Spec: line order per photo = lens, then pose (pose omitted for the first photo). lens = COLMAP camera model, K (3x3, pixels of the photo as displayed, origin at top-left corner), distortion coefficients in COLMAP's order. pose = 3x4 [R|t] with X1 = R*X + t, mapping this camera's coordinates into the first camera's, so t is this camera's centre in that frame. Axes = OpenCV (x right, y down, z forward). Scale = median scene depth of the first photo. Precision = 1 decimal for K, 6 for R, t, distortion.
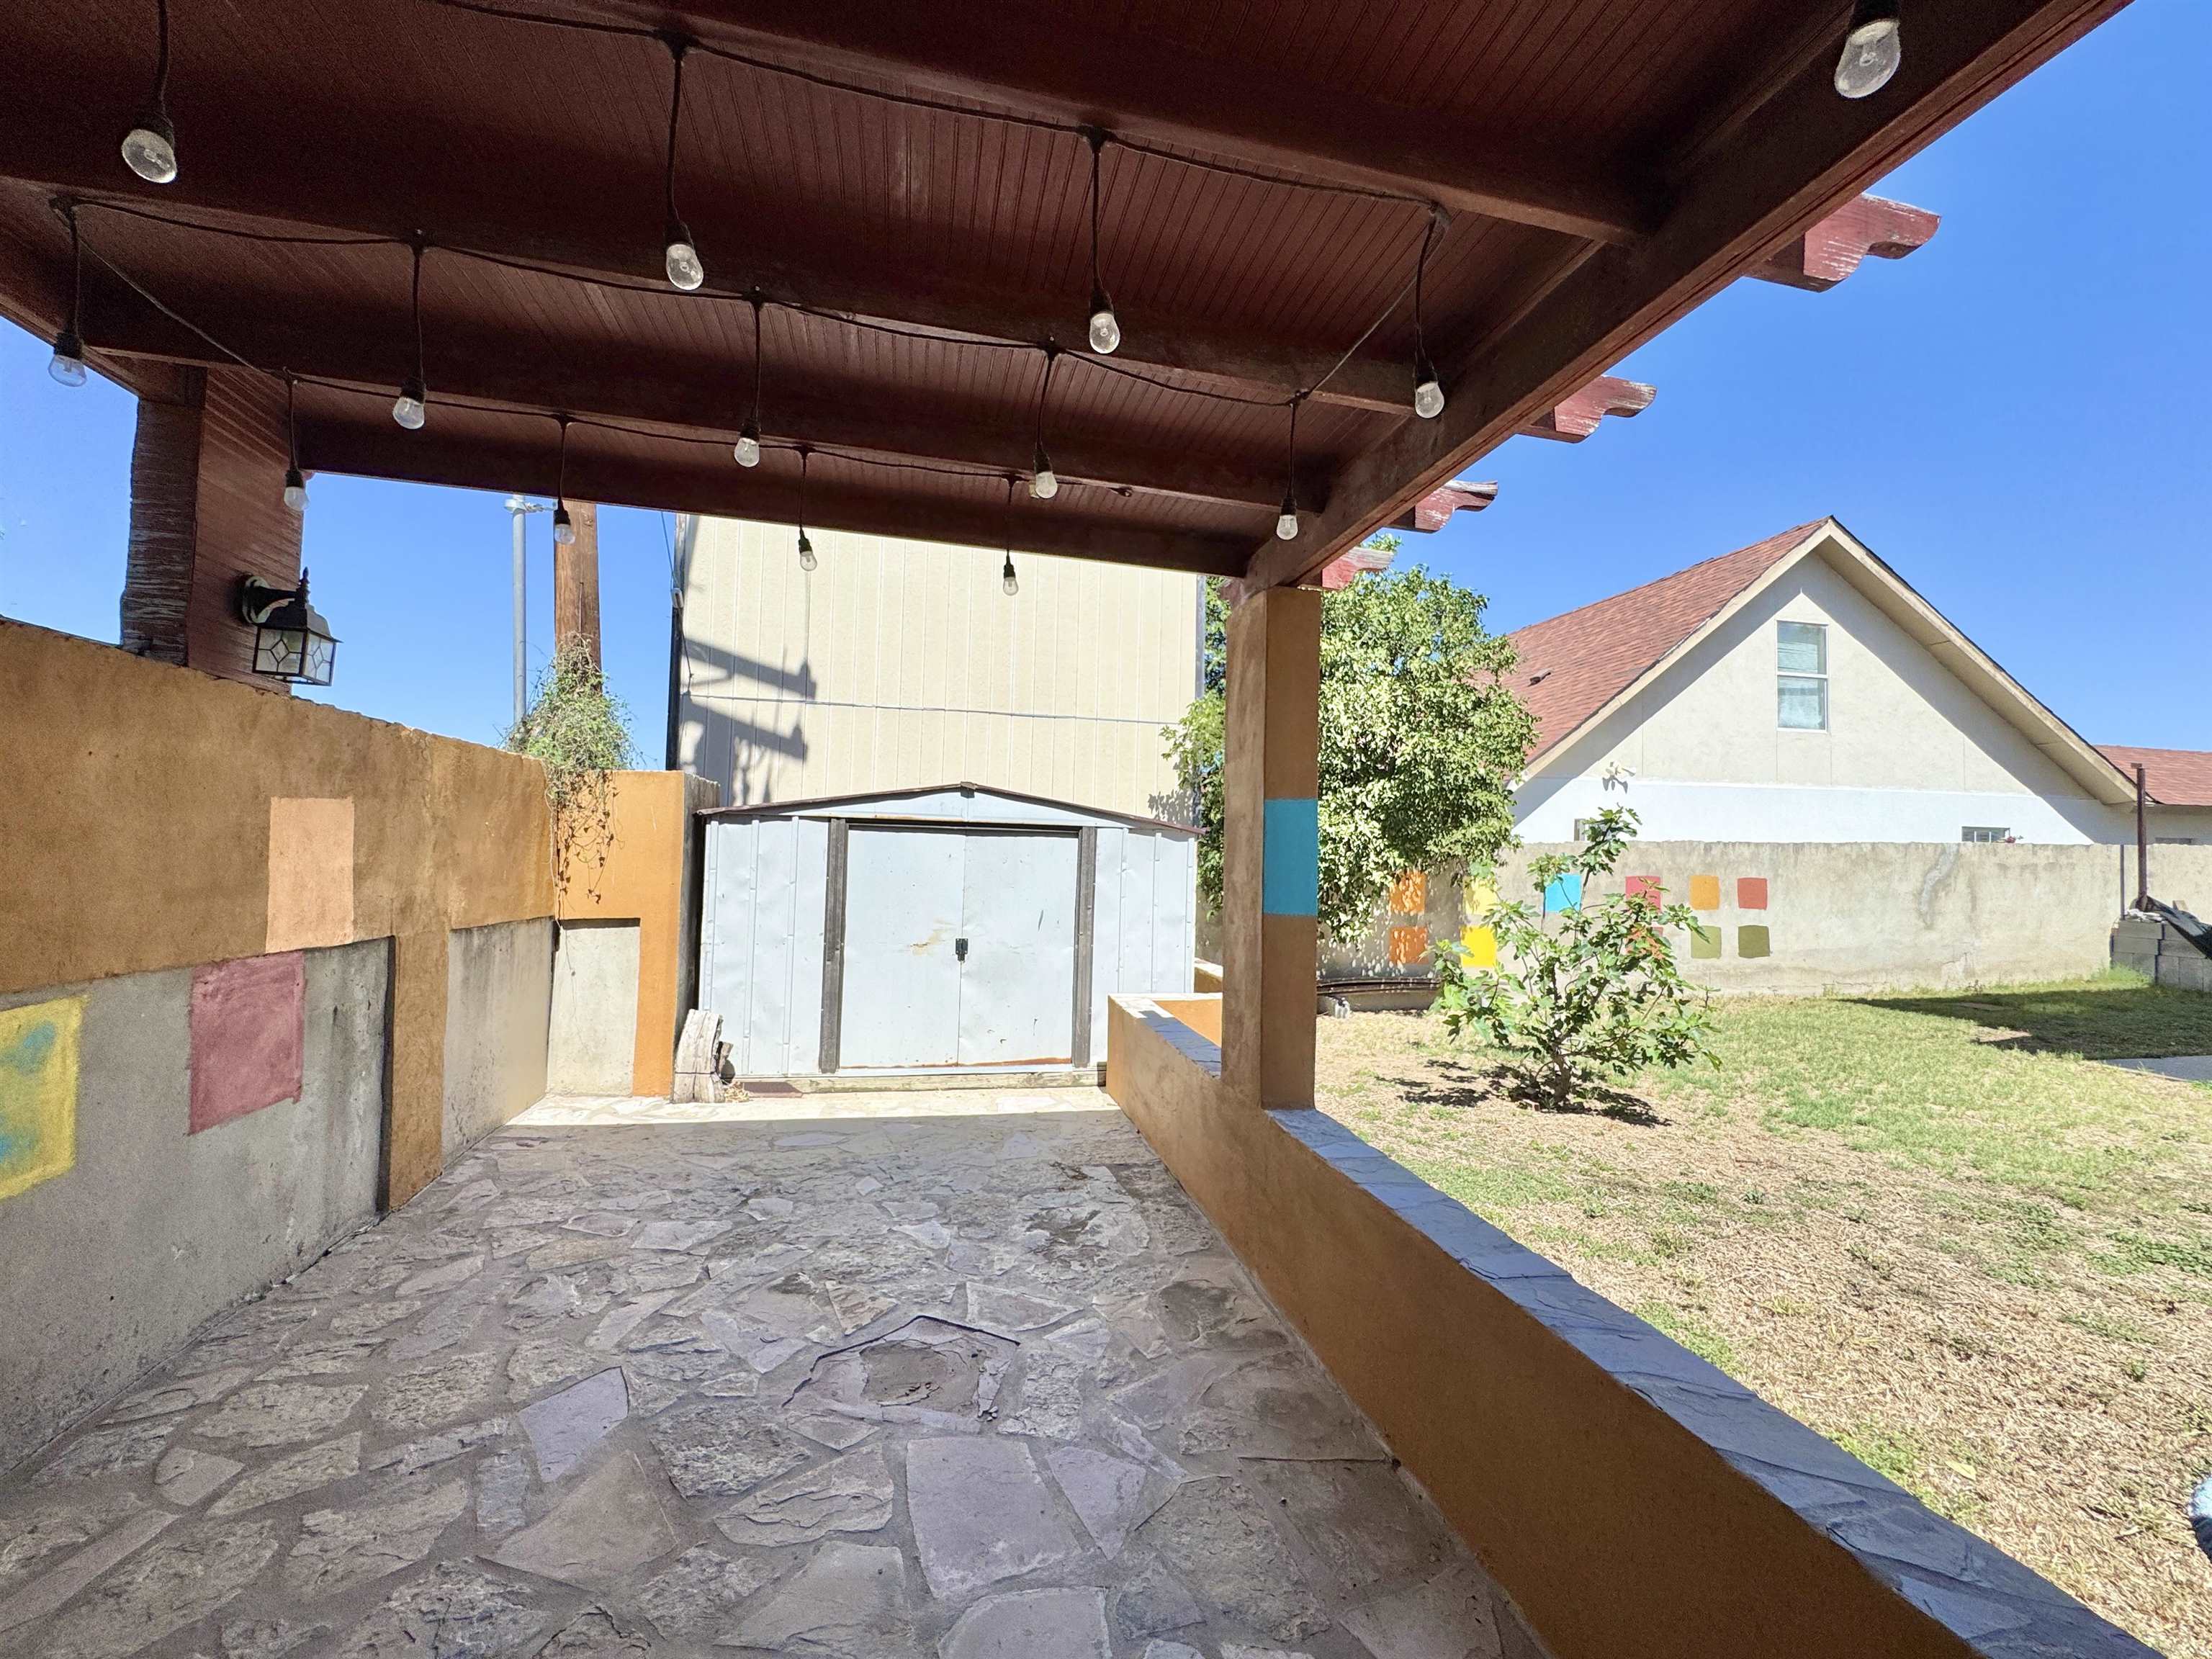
lens RADIAL K [[885.8, 0, 1100.4], [0, 885.8, 828.1], [0, 0, 1]] dist [-0.005352, 0.001493]
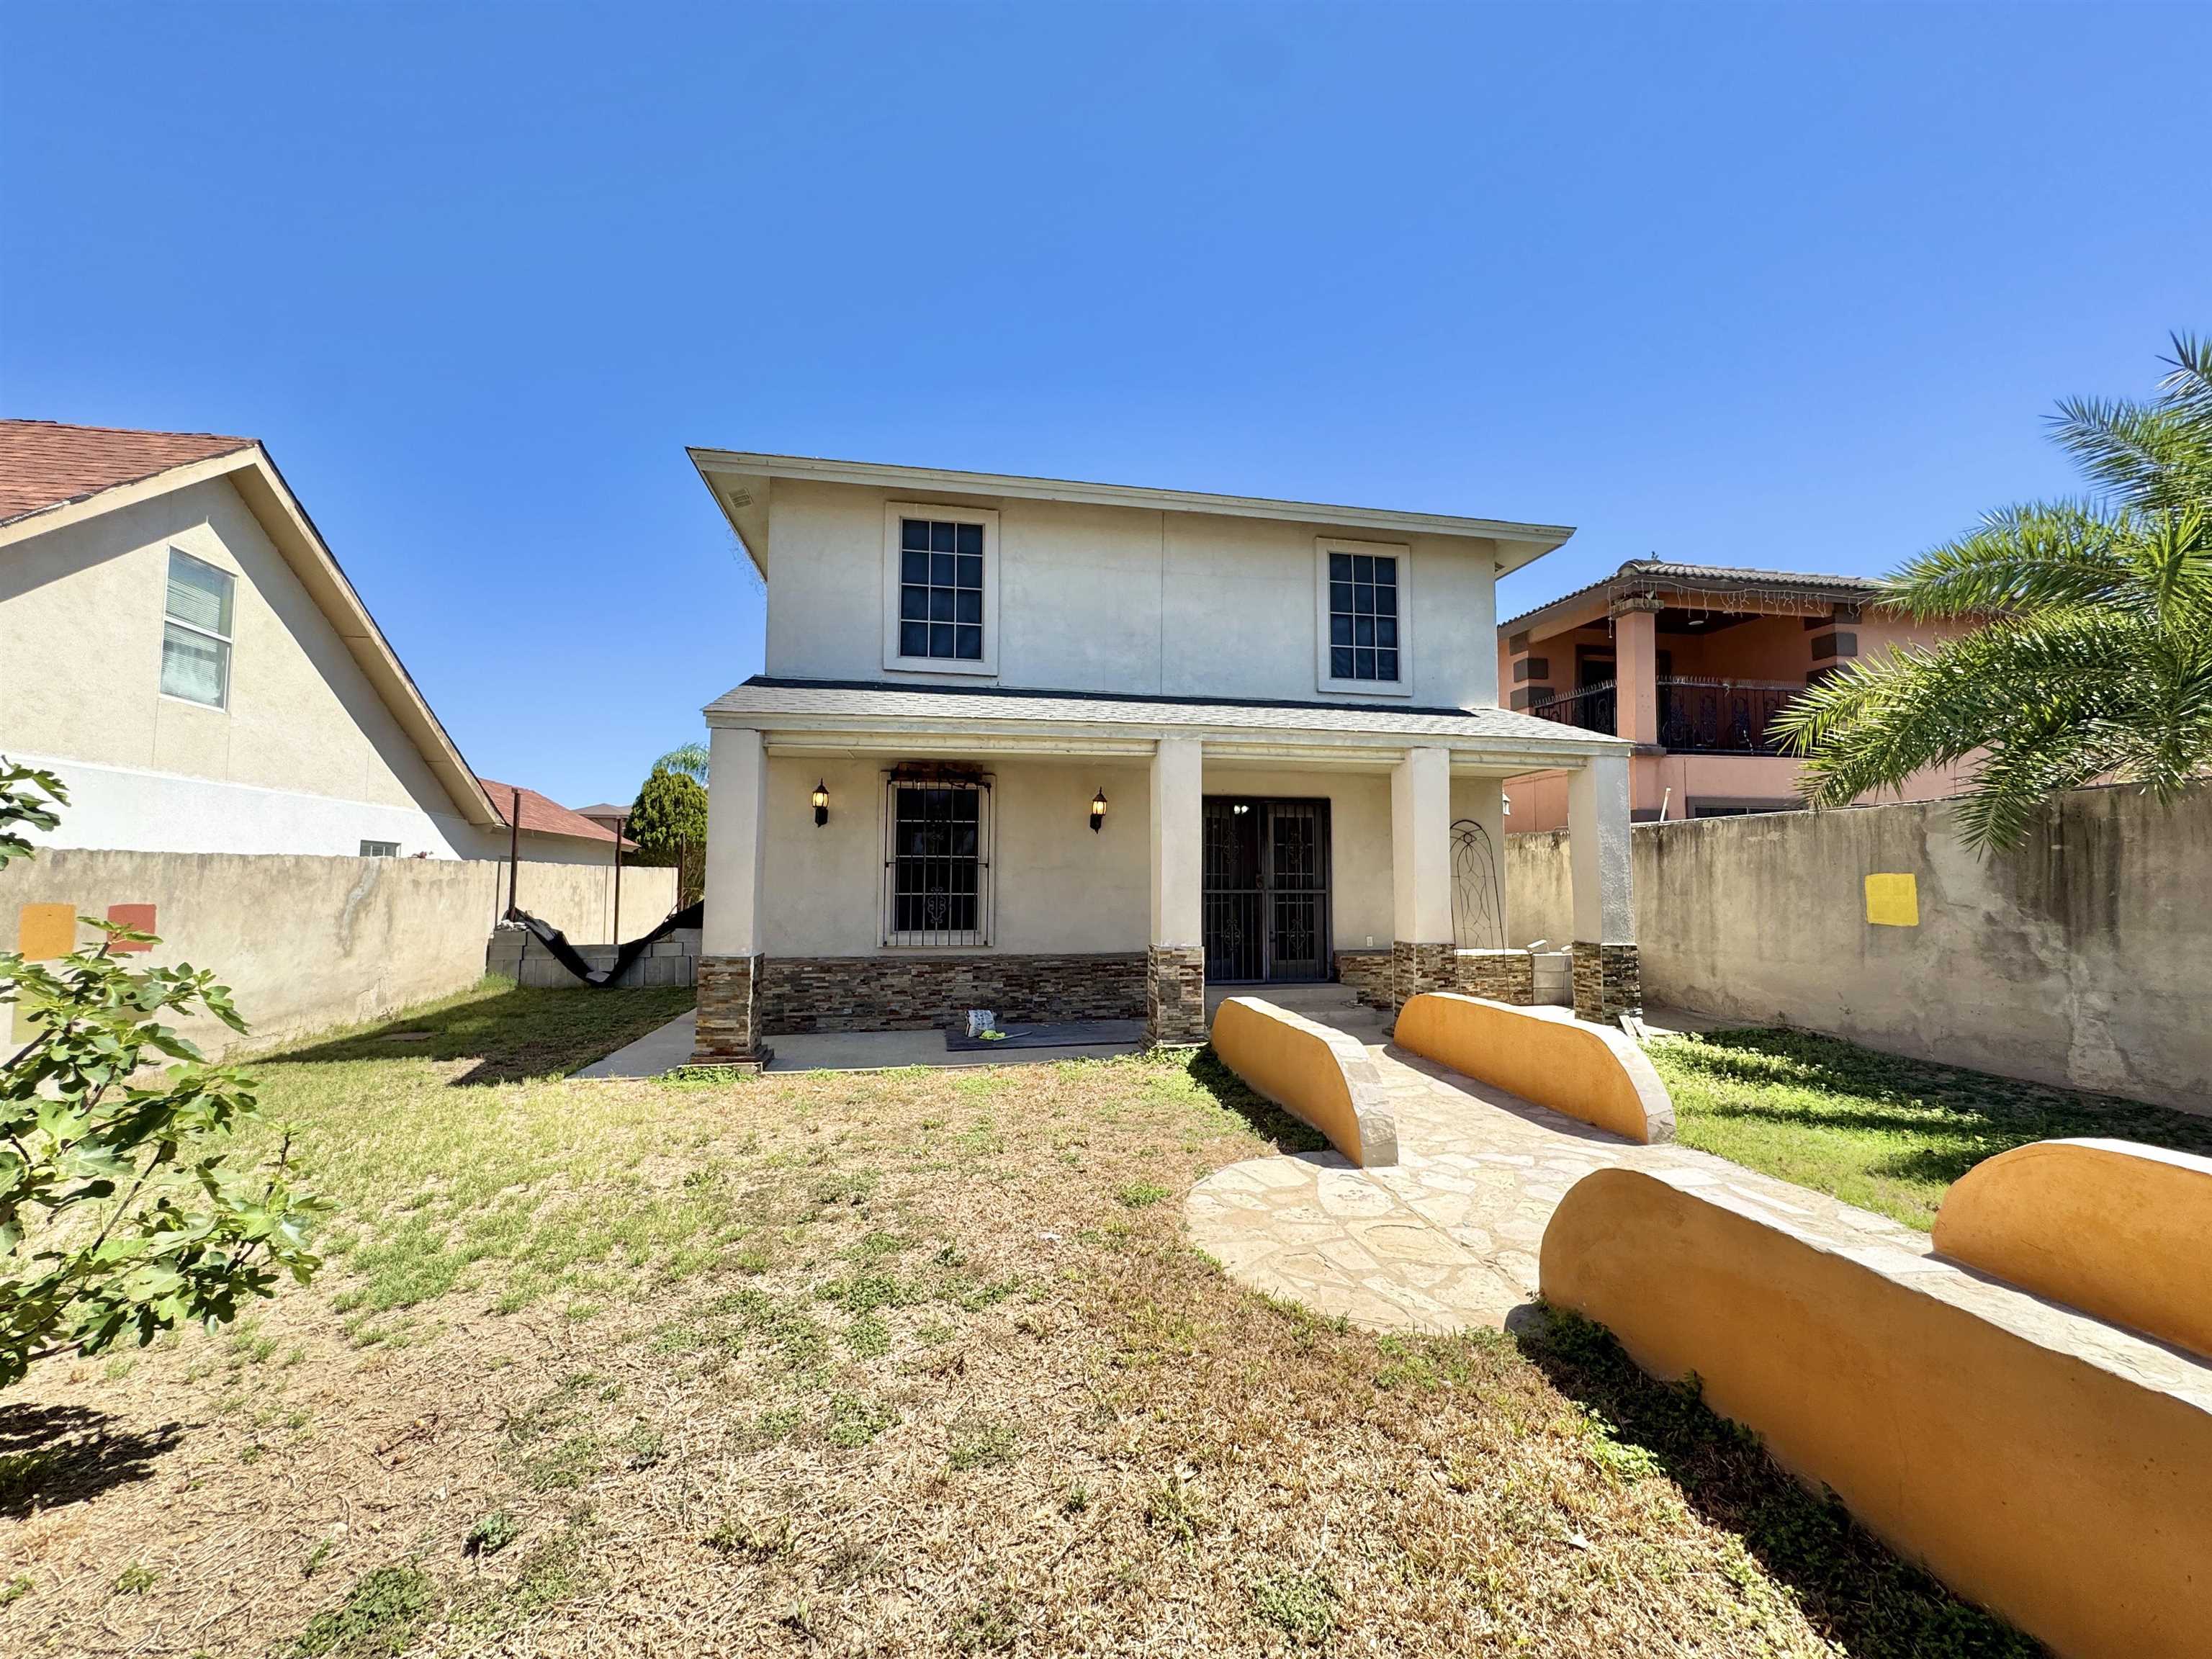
lens RADIAL K [[885.8, 0, 1099.2], [0, 885.8, 827.1], [0, 0, 1]] dist [-0.005352, 0.001493]
pose [[0.020342, 0.049573, 0.998563, 0.080925], [-0.029899, 0.998353, -0.048953, 0.008206], [-0.999346, -0.028860, 0.021791, 0.245502]]
